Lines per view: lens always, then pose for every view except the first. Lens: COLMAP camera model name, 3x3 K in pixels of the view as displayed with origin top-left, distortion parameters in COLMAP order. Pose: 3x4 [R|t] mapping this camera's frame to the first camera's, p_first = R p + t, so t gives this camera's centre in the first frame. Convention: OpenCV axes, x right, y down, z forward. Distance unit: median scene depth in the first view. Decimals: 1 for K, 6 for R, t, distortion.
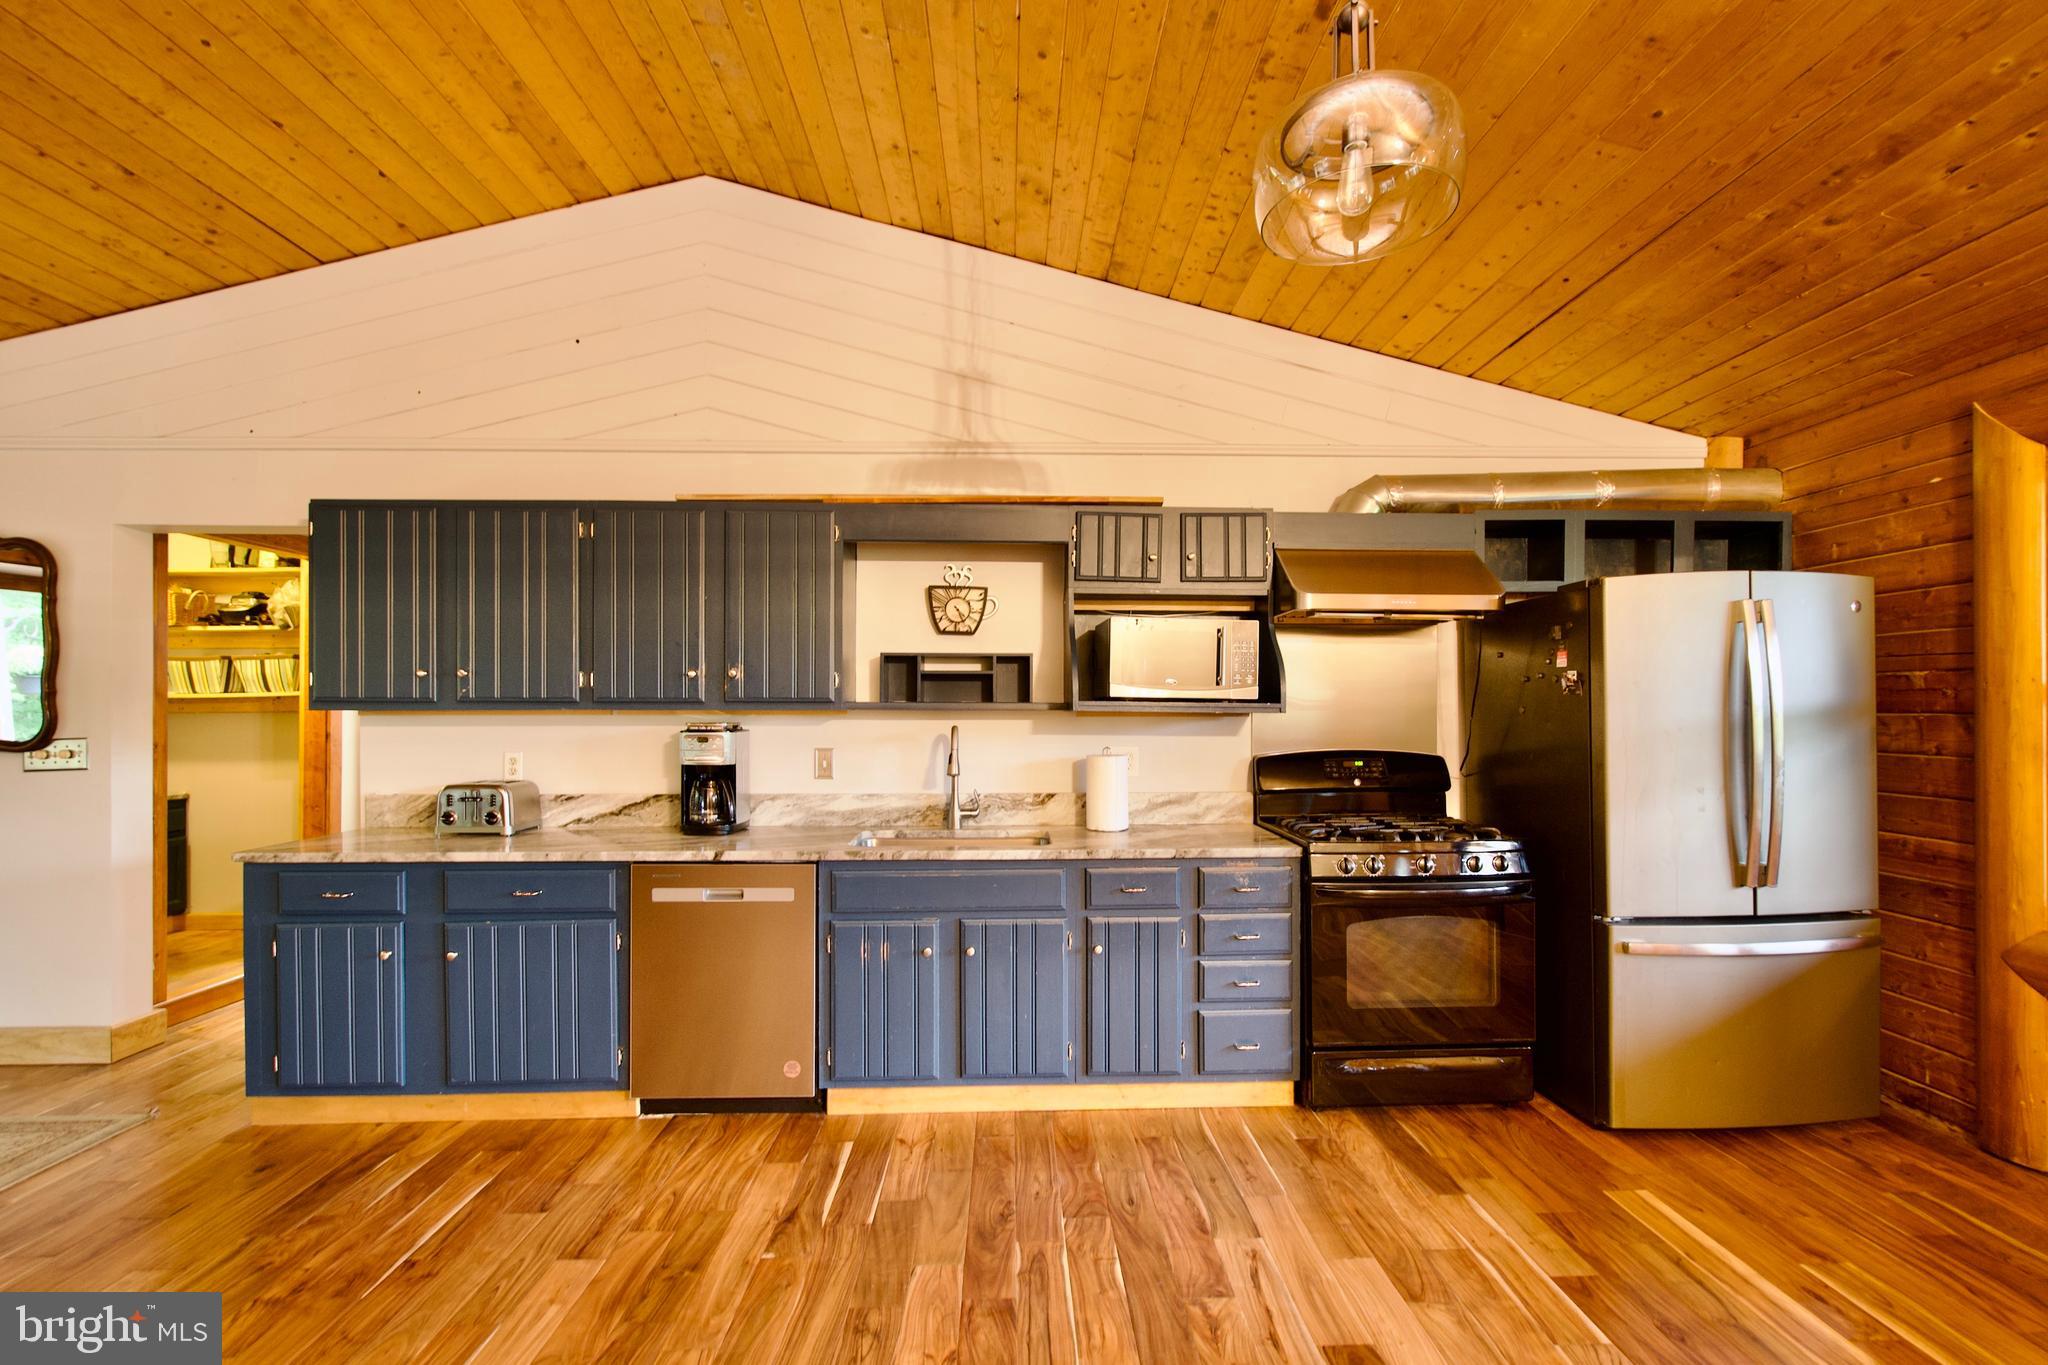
lens RADIAL K [[906.3, 0, 1042.5], [0, 906.3, 705.0], [0, 0, 1]] dist [0.004519, -0.002657]
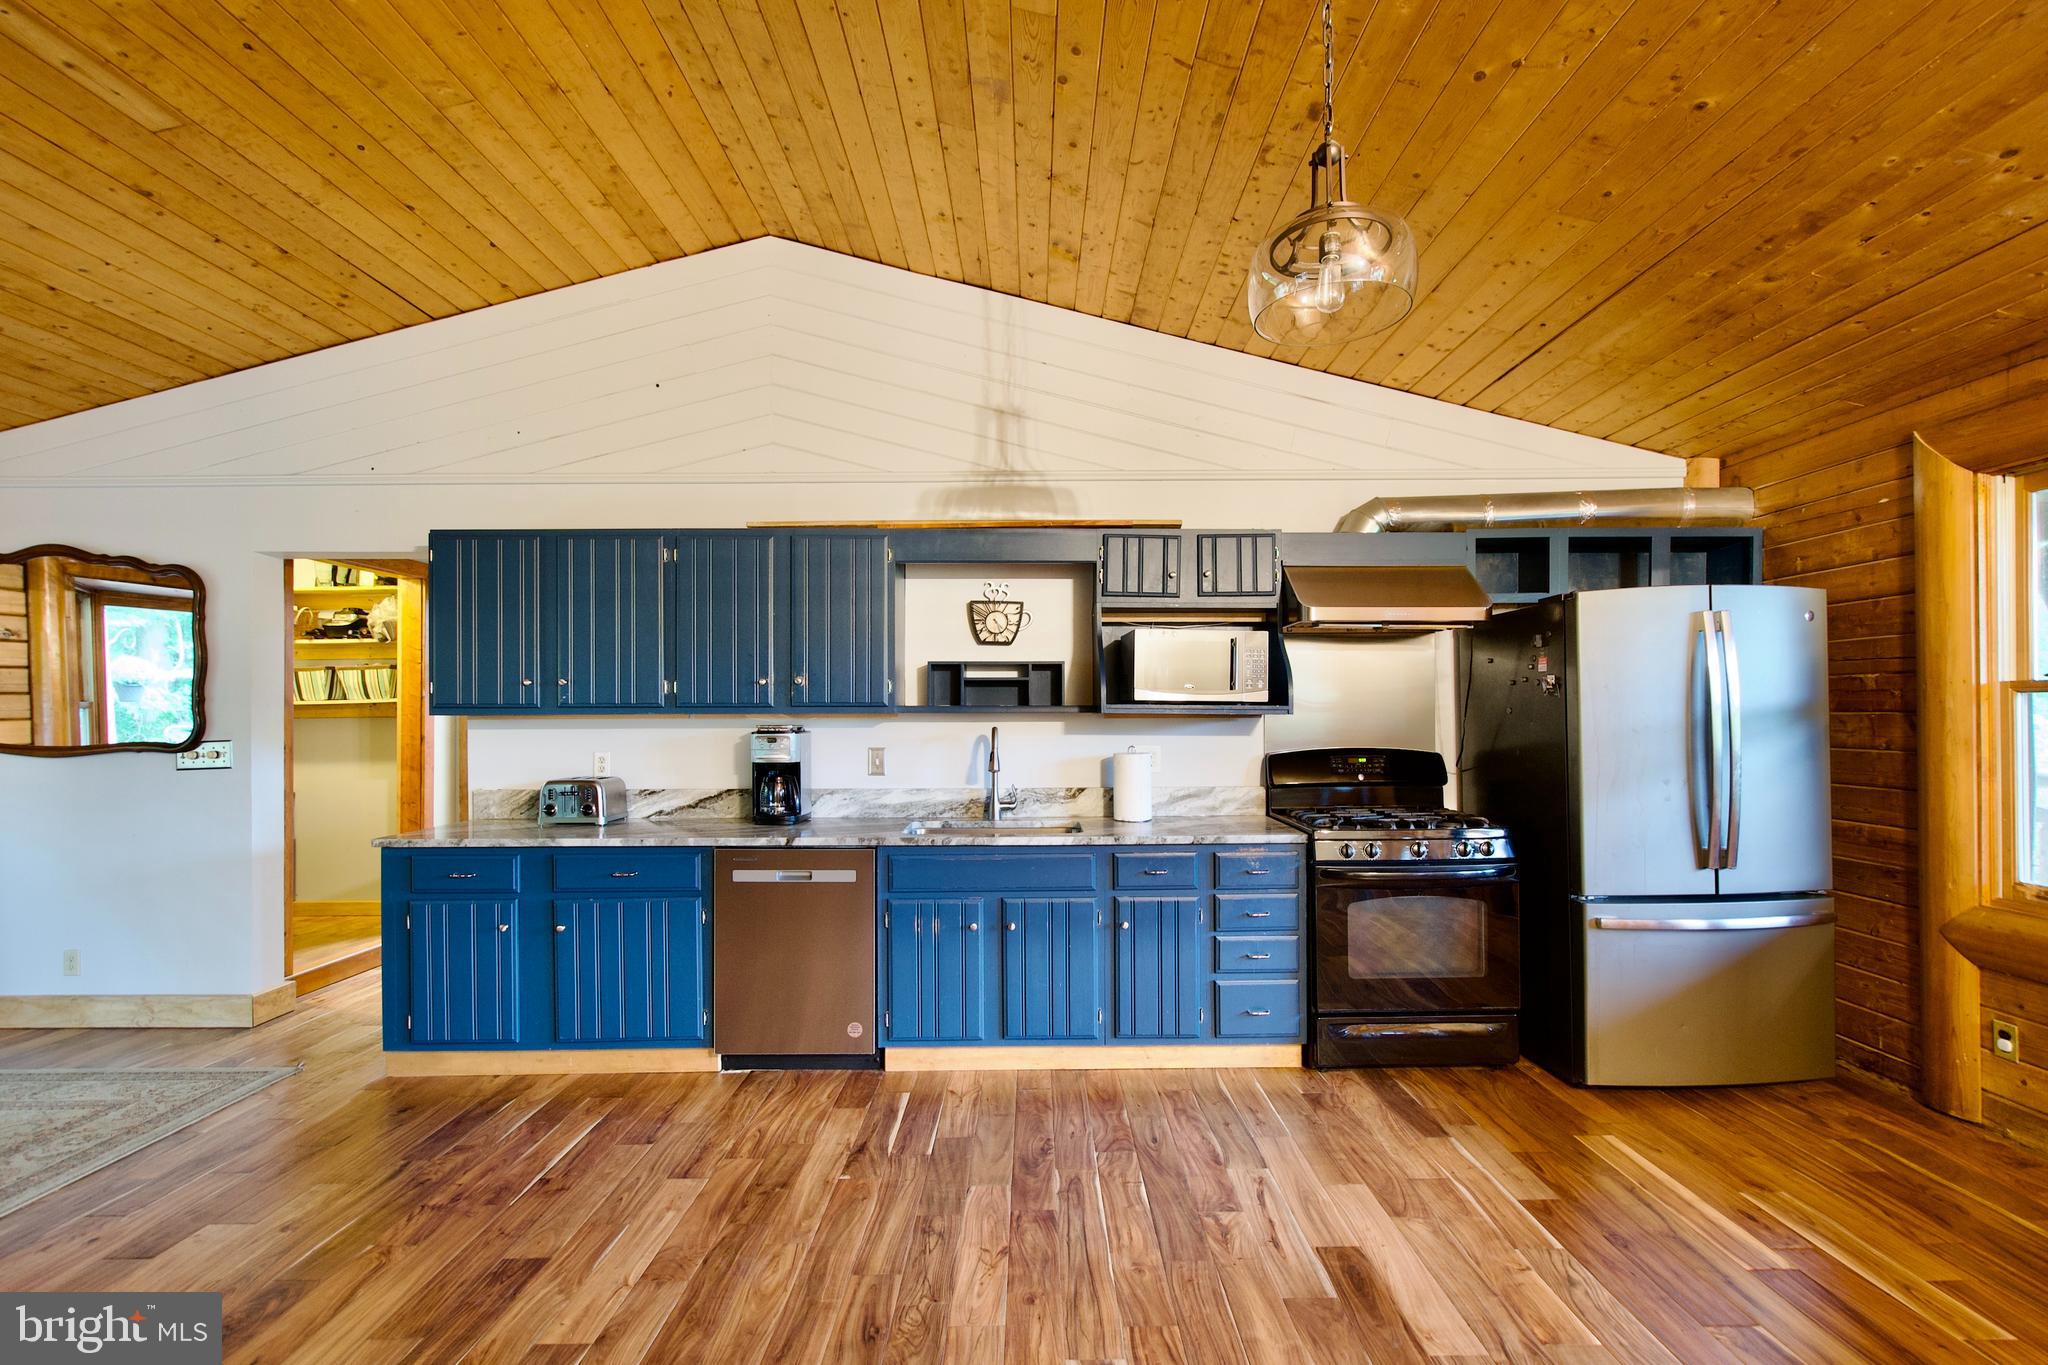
lens RADIAL K [[906.3, 0, 1042.4], [0, 906.3, 704.5], [0, 0, 1]] dist [0.004519, -0.002657]
pose [[0.999602, -0.004170, -0.027907, -0.008195], [0.004044, 0.999981, -0.004577, 0.000835], [0.027926, 0.004462, 0.999600, -0.125914]]
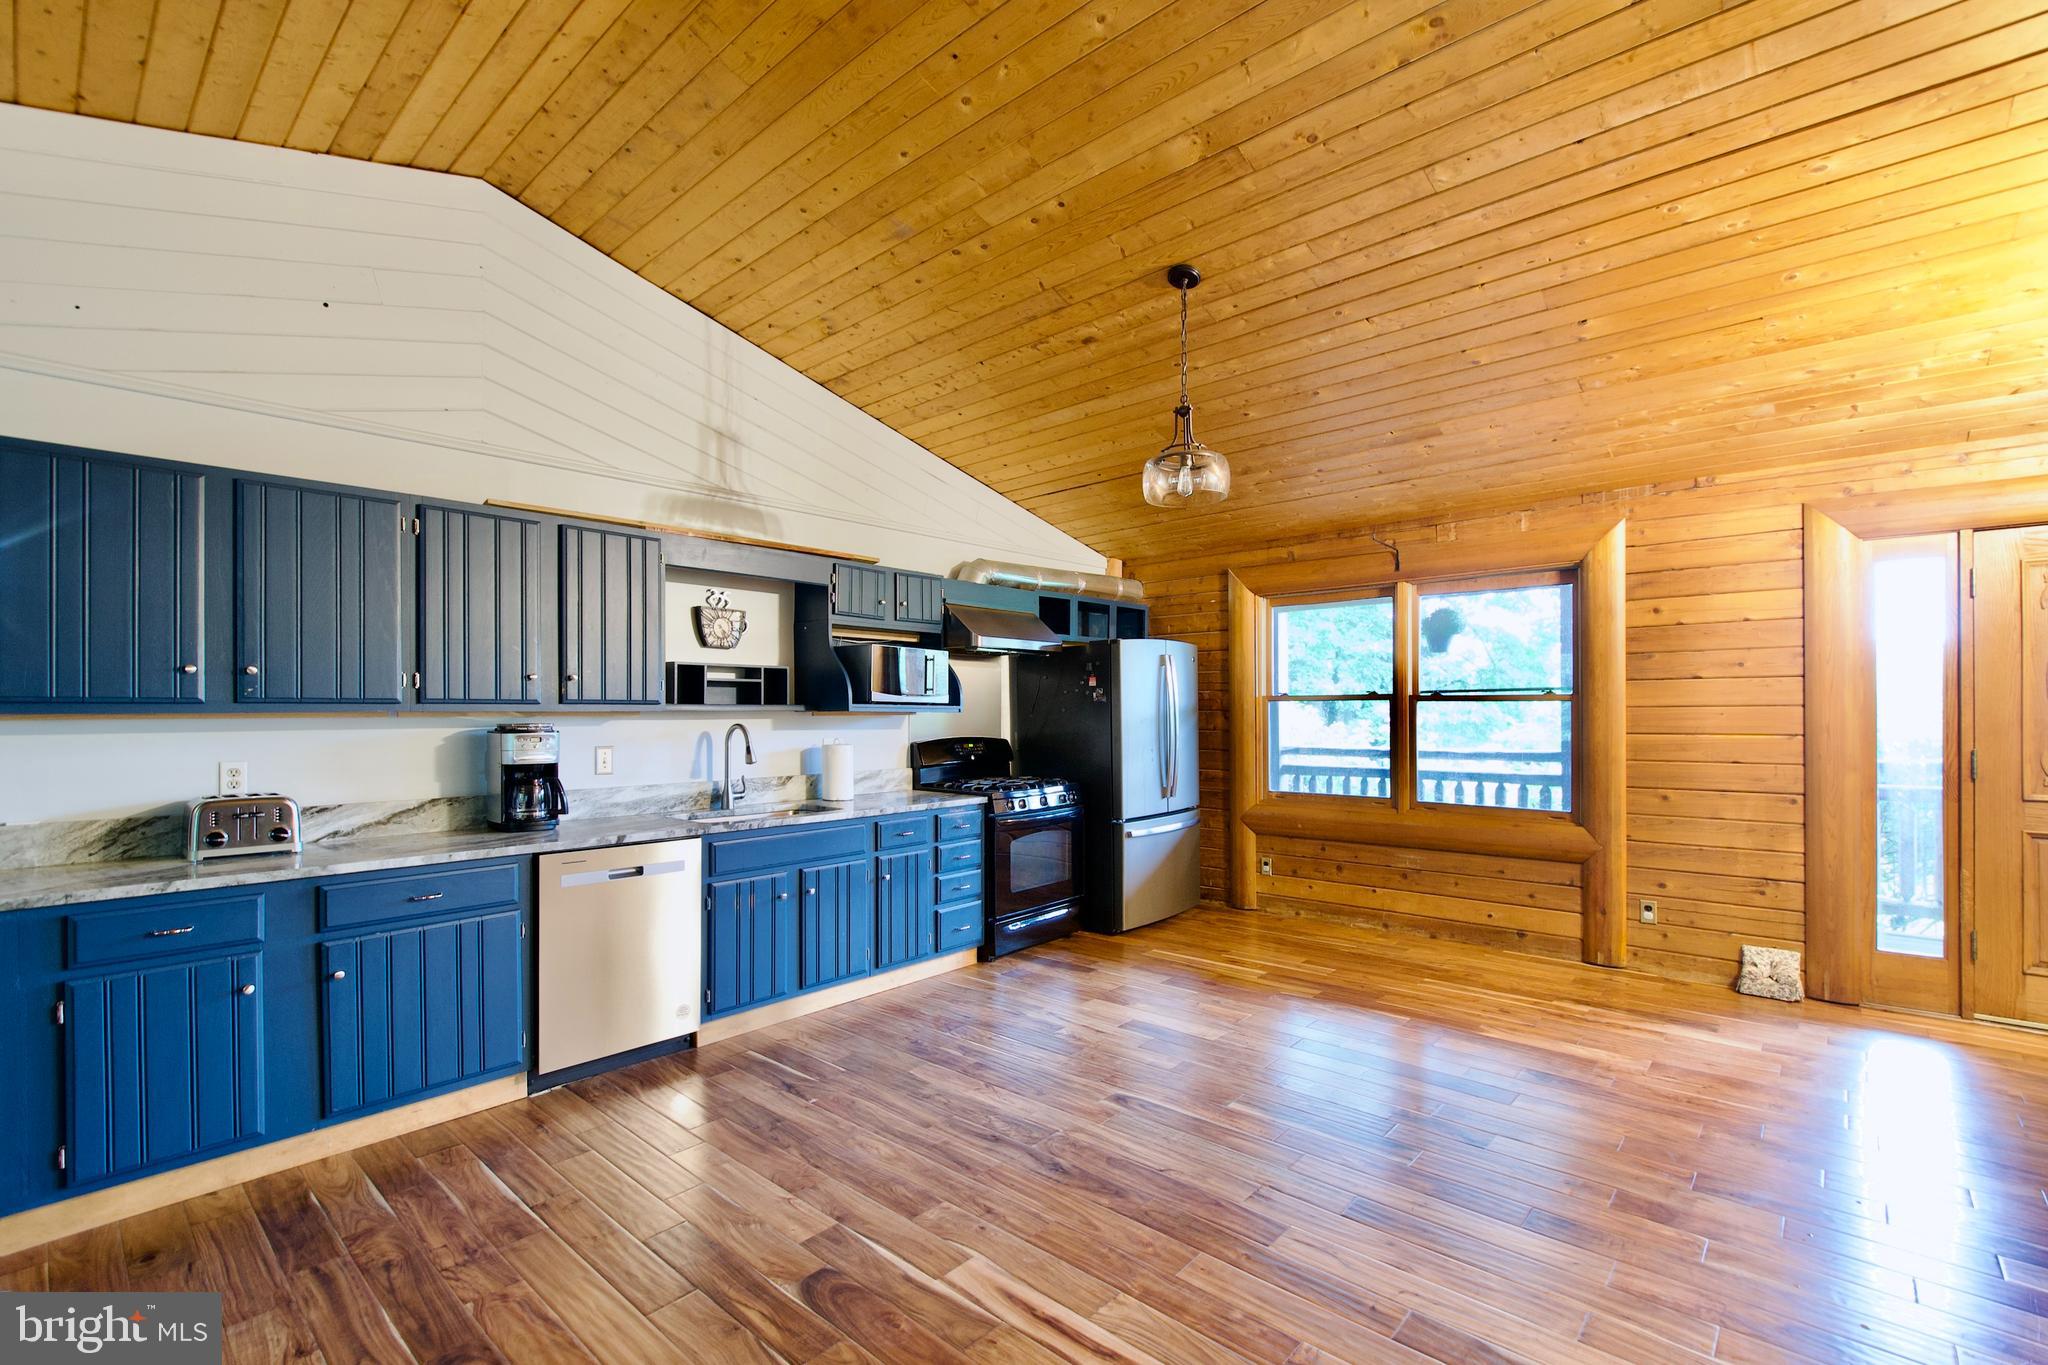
lens RADIAL K [[906.3, 0, 1040.2], [0, 906.3, 701.0], [0, 0, 1]] dist [0.004519, -0.002657]
pose [[0.688448, 0.004716, 0.725270, -0.804238], [-0.000090, 0.999979, -0.006418, 0.000076], [-0.725285, 0.004353, 0.688435, -0.163343]]
